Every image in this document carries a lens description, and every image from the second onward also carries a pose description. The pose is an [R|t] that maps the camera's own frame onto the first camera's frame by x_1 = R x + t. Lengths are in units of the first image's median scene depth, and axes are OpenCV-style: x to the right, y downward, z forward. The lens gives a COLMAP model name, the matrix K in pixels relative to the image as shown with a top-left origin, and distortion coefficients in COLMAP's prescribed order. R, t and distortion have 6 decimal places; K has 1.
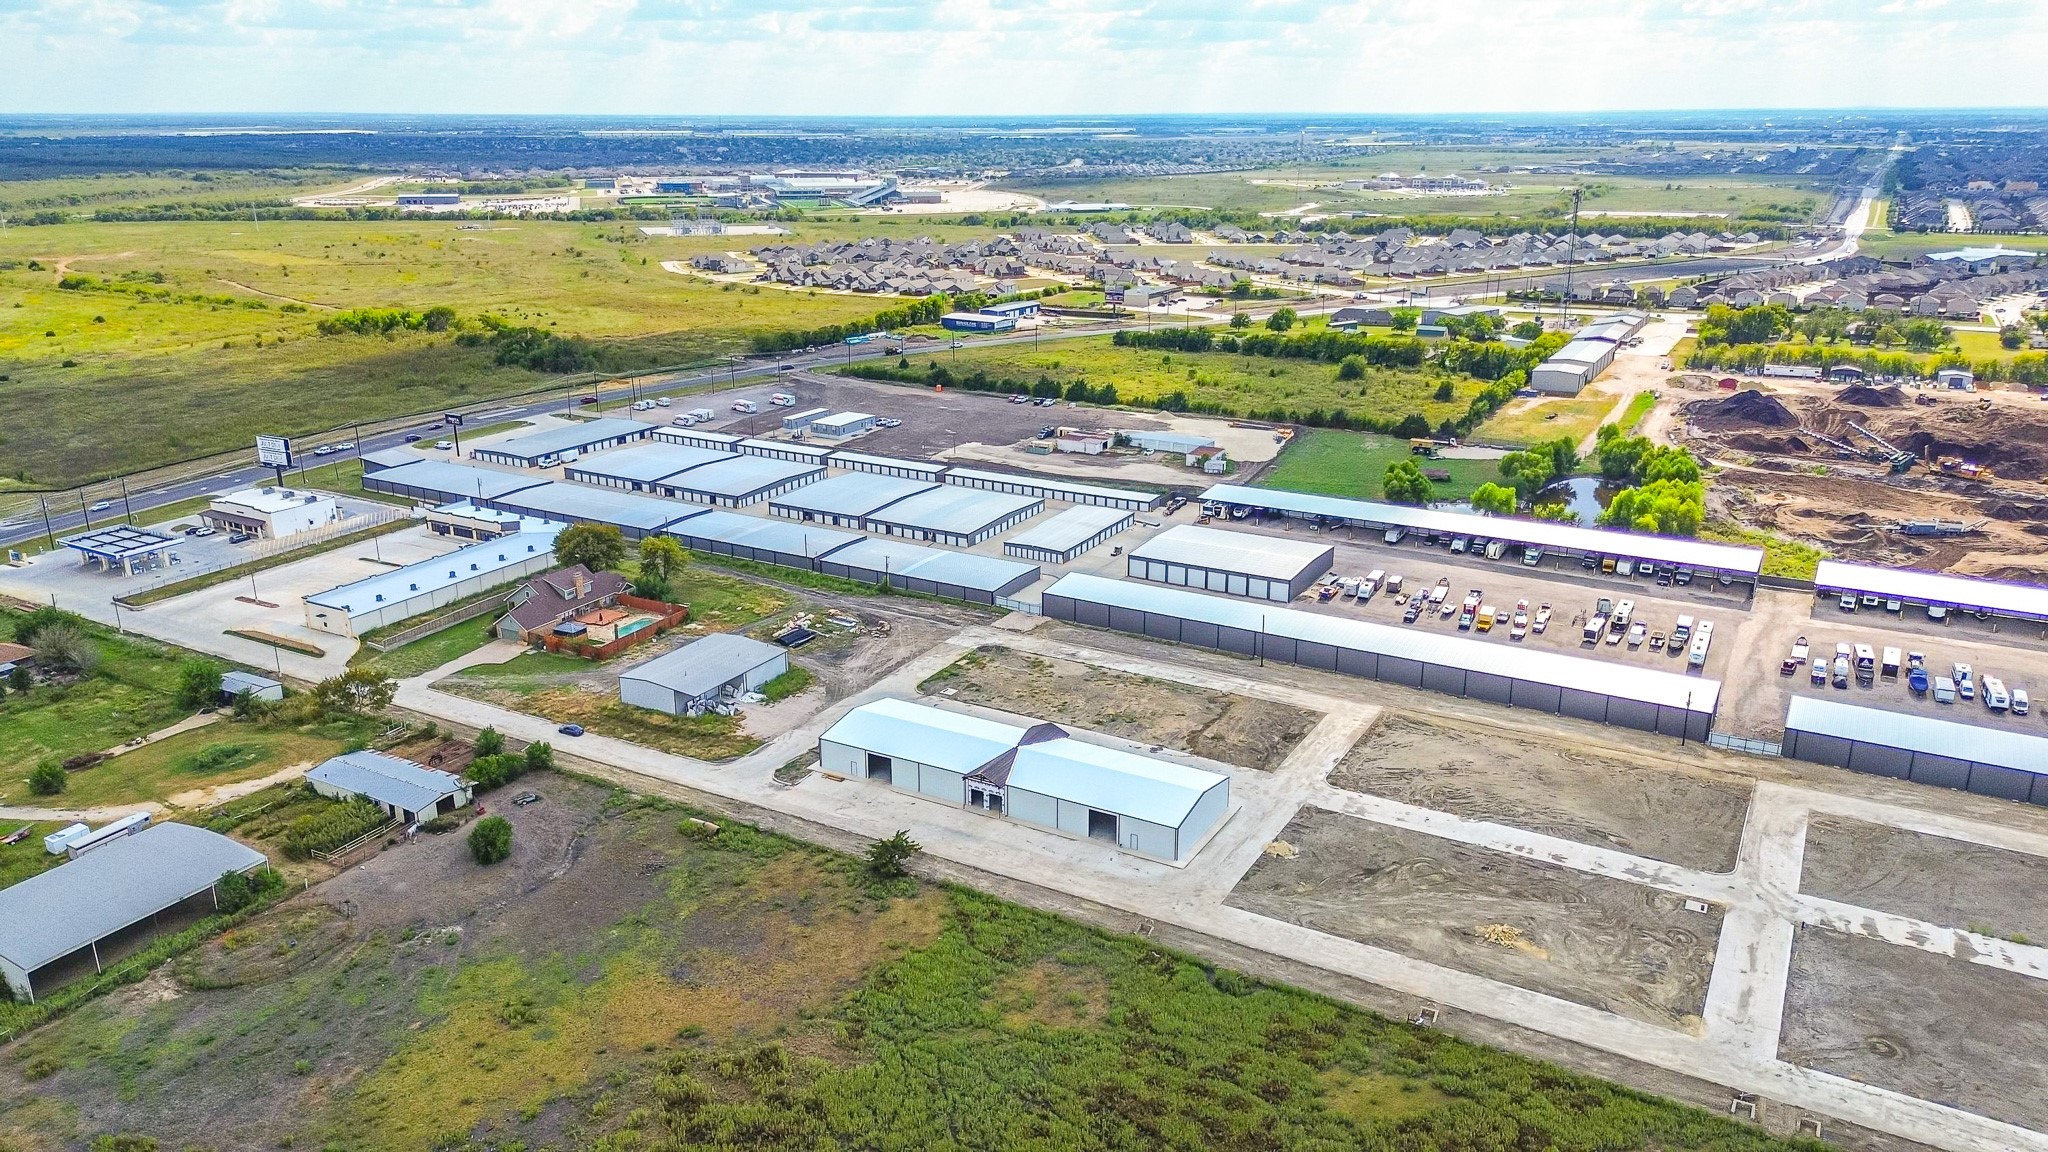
lens RADIAL K [[1451.3, 0, 1029.8], [0, 1451.3, 575.3], [0, 0, 1]] dist [0.099455, -0.125685]
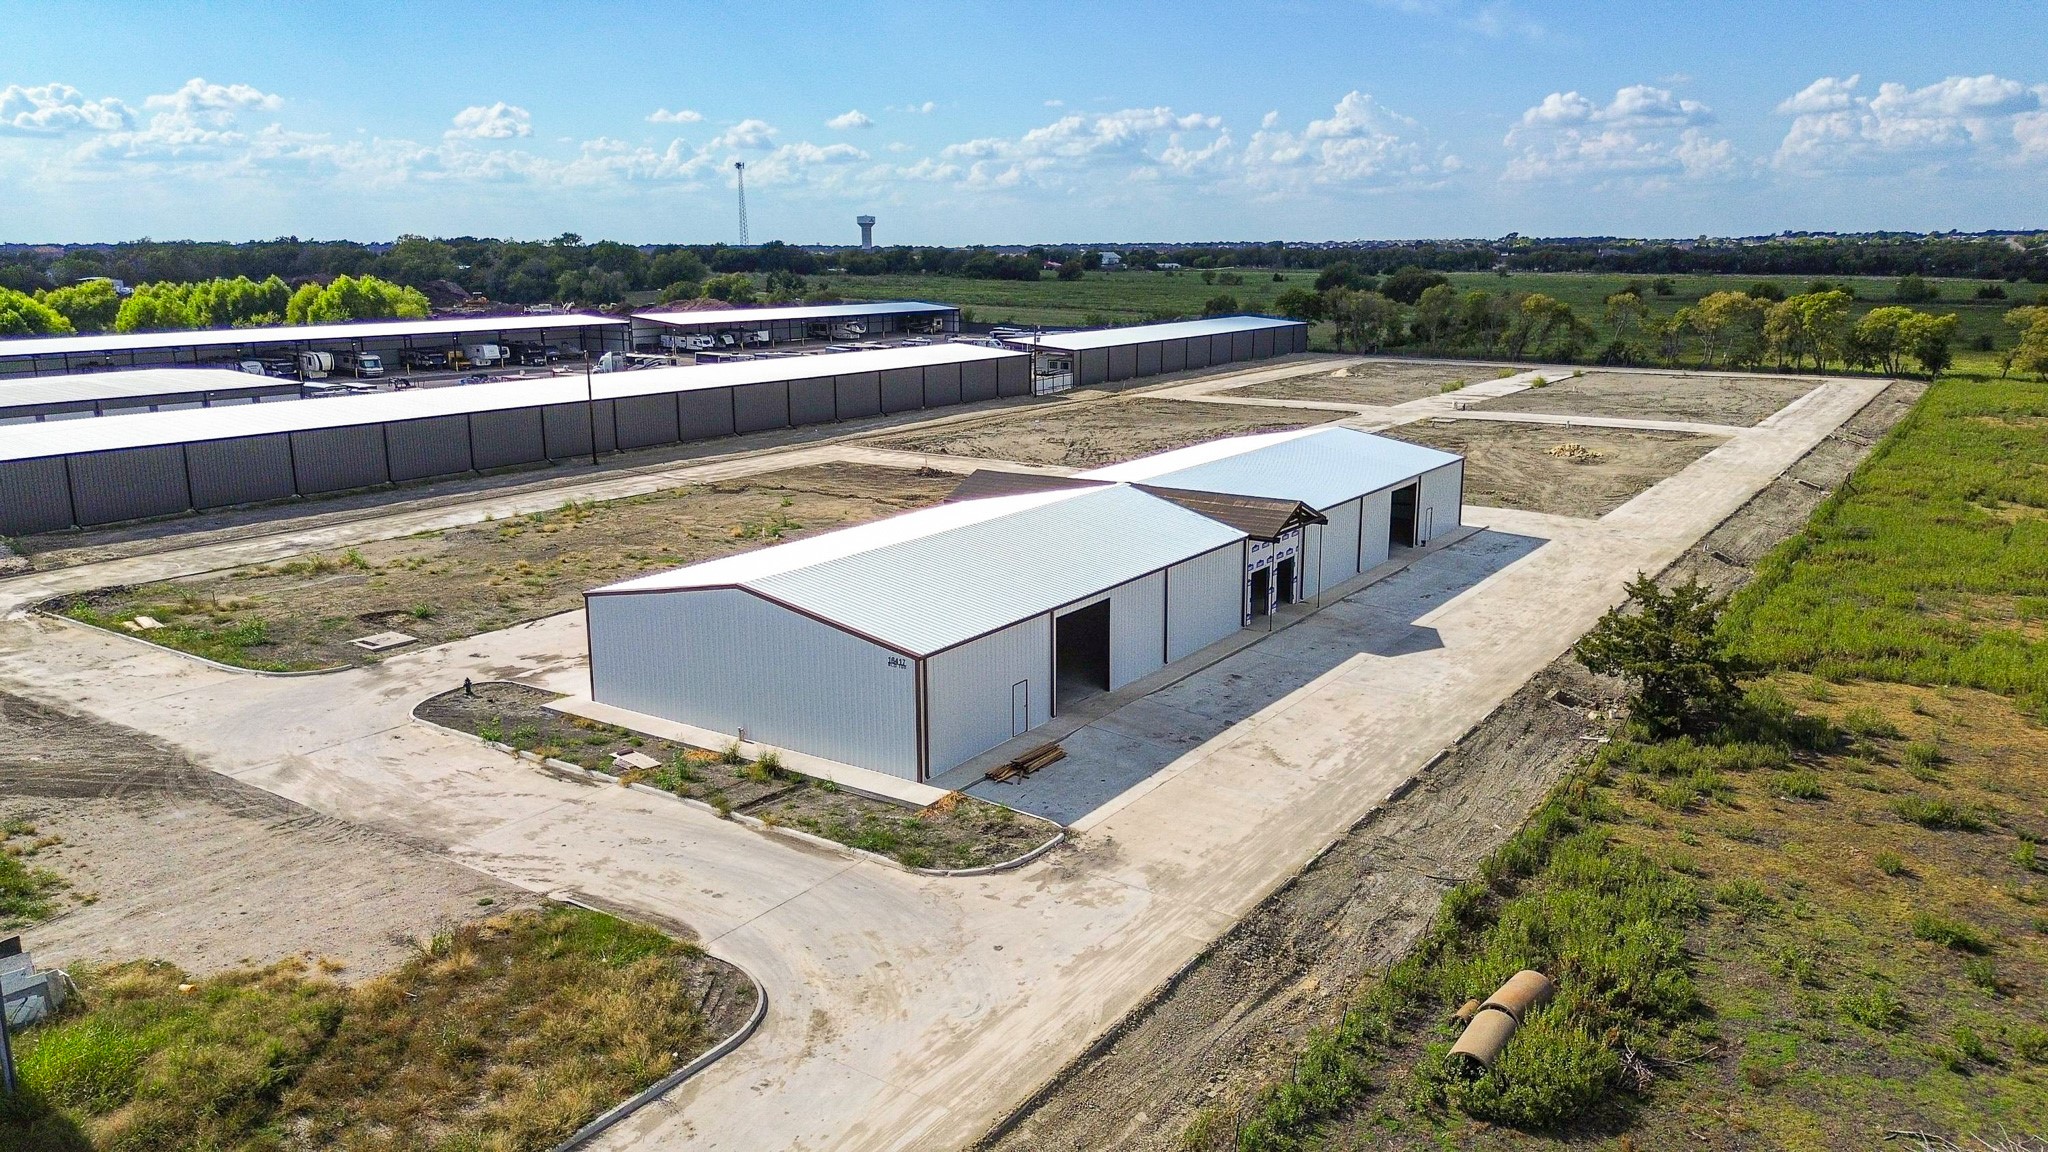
lens RADIAL K [[1451.3, 0, 1029.8], [0, 1451.3, 575.3], [0, 0, 1]] dist [0.099455, -0.125685]
pose [[0.085828, -0.218596, 0.972034, -0.275864], [0.310135, 0.933023, 0.182438, 0.046944], [-0.946810, 0.285804, 0.147874, 0.710105]]
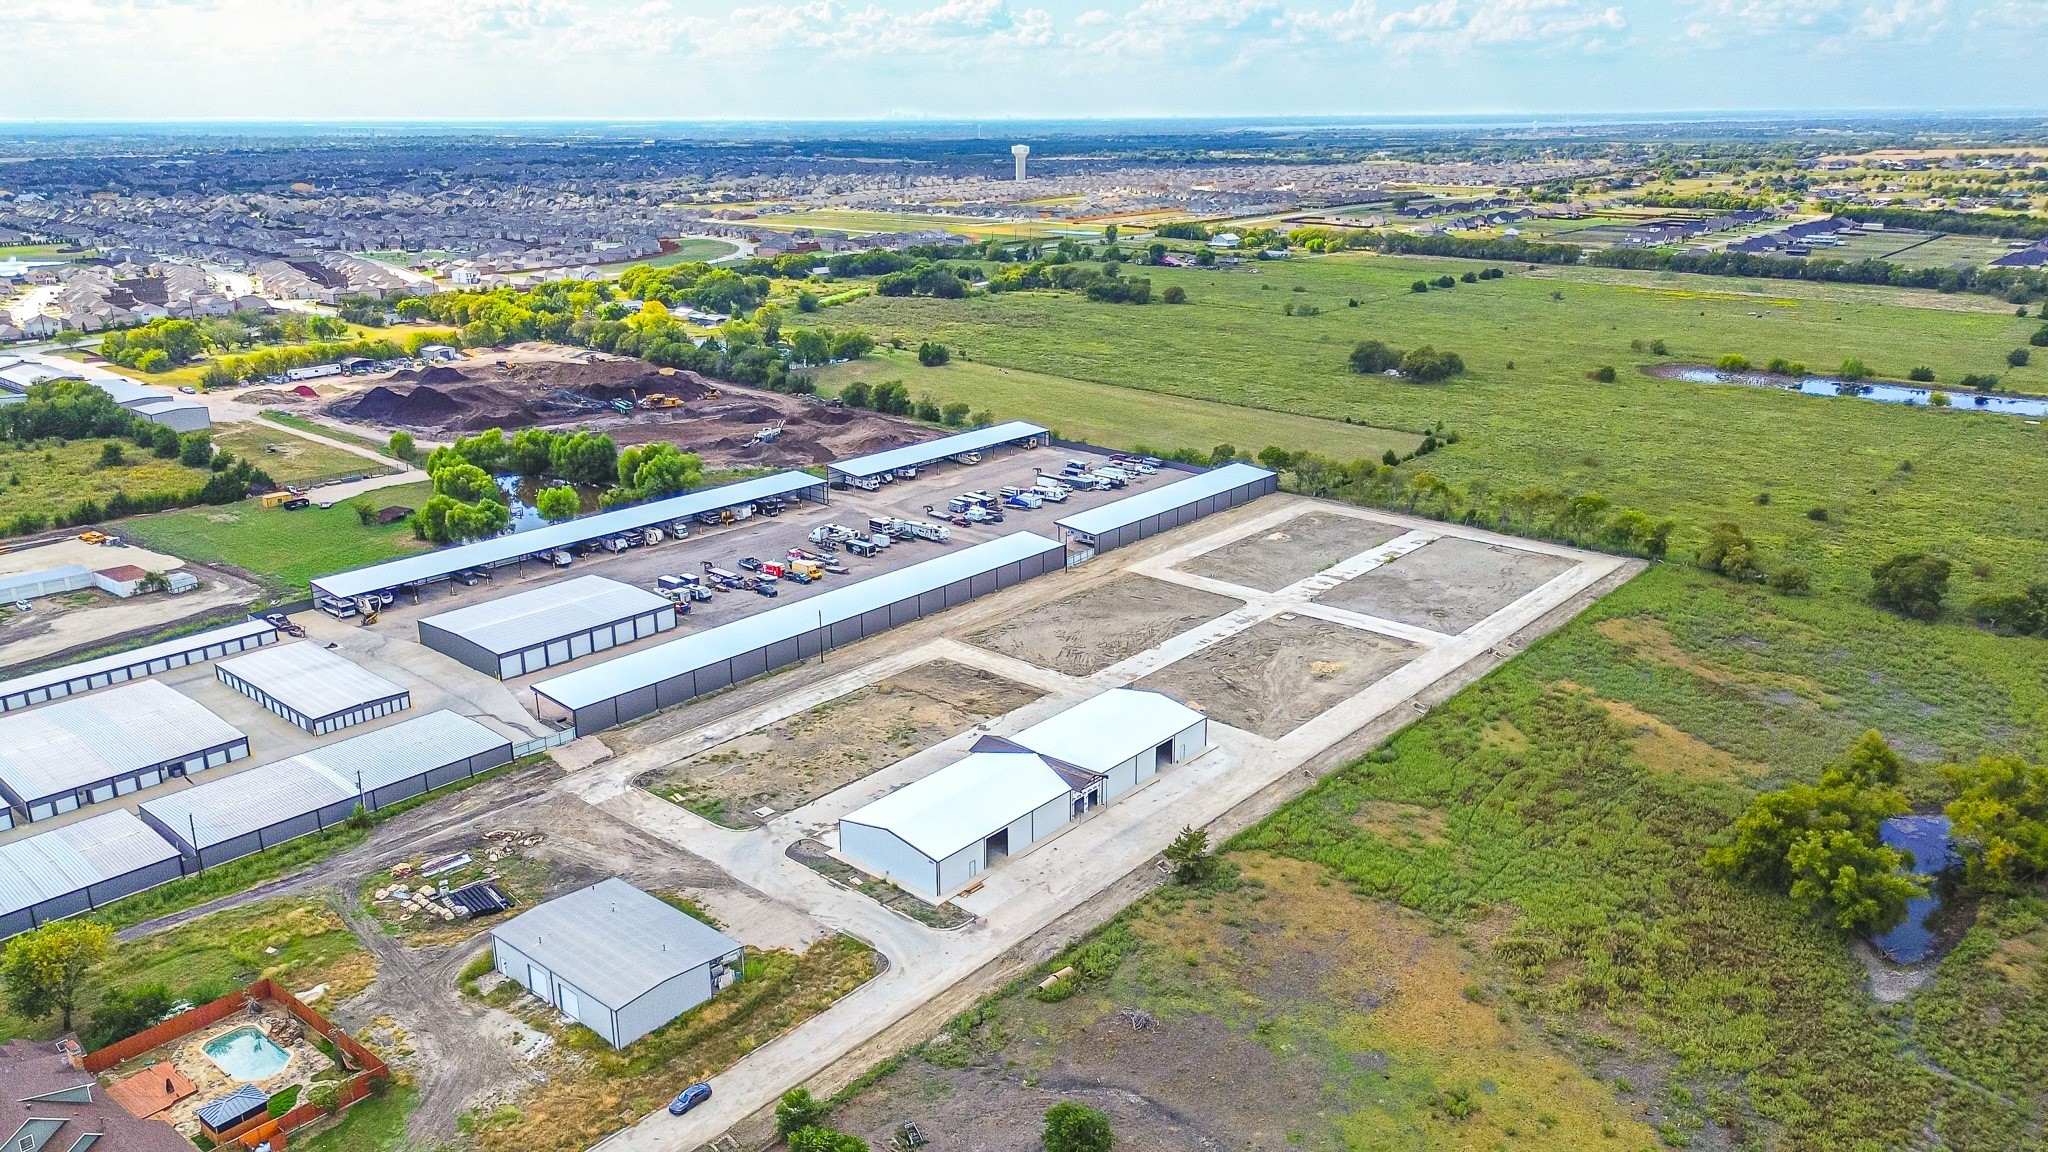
lens RADIAL K [[1451.3, 0, 1029.8], [0, 1451.3, 575.3], [0, 0, 1]] dist [0.099455, -0.125685]
pose [[0.193759, -0.293984, 0.935965, -0.635911], [0.305474, 0.924696, 0.227206, -0.153244], [-0.932278, 0.241890, 0.268973, 0.522686]]
